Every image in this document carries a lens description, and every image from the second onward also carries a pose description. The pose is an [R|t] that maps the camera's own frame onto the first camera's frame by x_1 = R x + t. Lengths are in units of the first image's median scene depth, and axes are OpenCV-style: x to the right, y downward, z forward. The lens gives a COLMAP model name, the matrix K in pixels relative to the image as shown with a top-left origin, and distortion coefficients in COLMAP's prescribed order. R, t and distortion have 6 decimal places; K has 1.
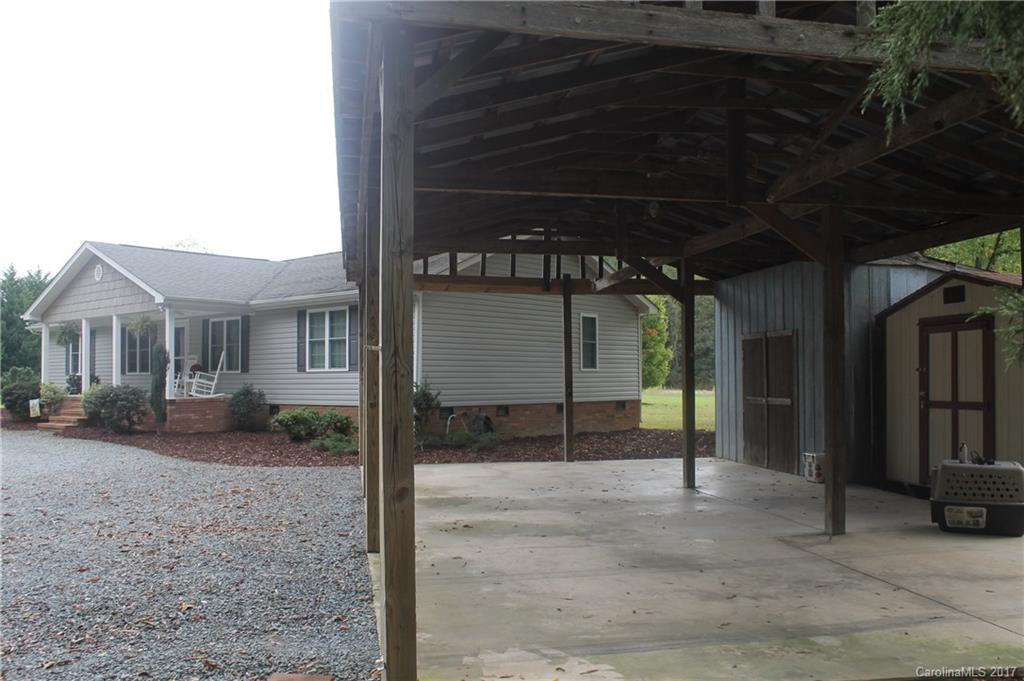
lens RADIAL K [[868.5, 0, 512.0], [0, 868.5, 340.5], [0, 0, 1]] dist [-0.198107, 0.261682]
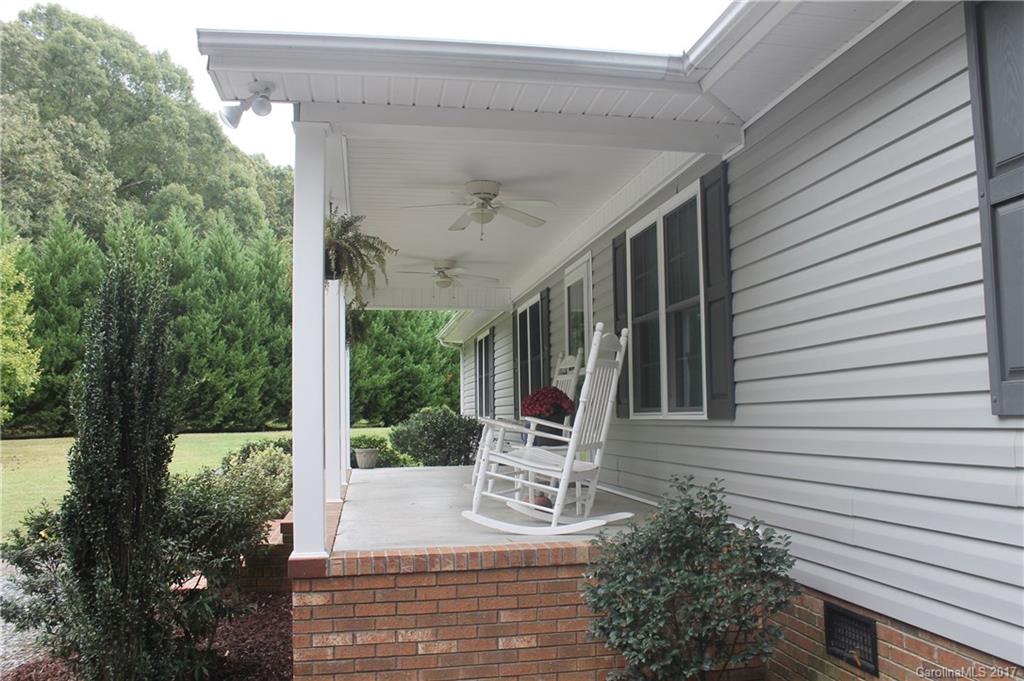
lens RADIAL K [[868.5, 0, 512.0], [0, 868.5, 340.5], [0, 0, 1]] dist [-0.198107, 0.261682]
pose [[0.752388, -0.061113, -0.655880, -0.206368], [0.038496, 0.998065, -0.048836, 0.025944], [0.657595, 0.011495, 0.753284, 0.796923]]
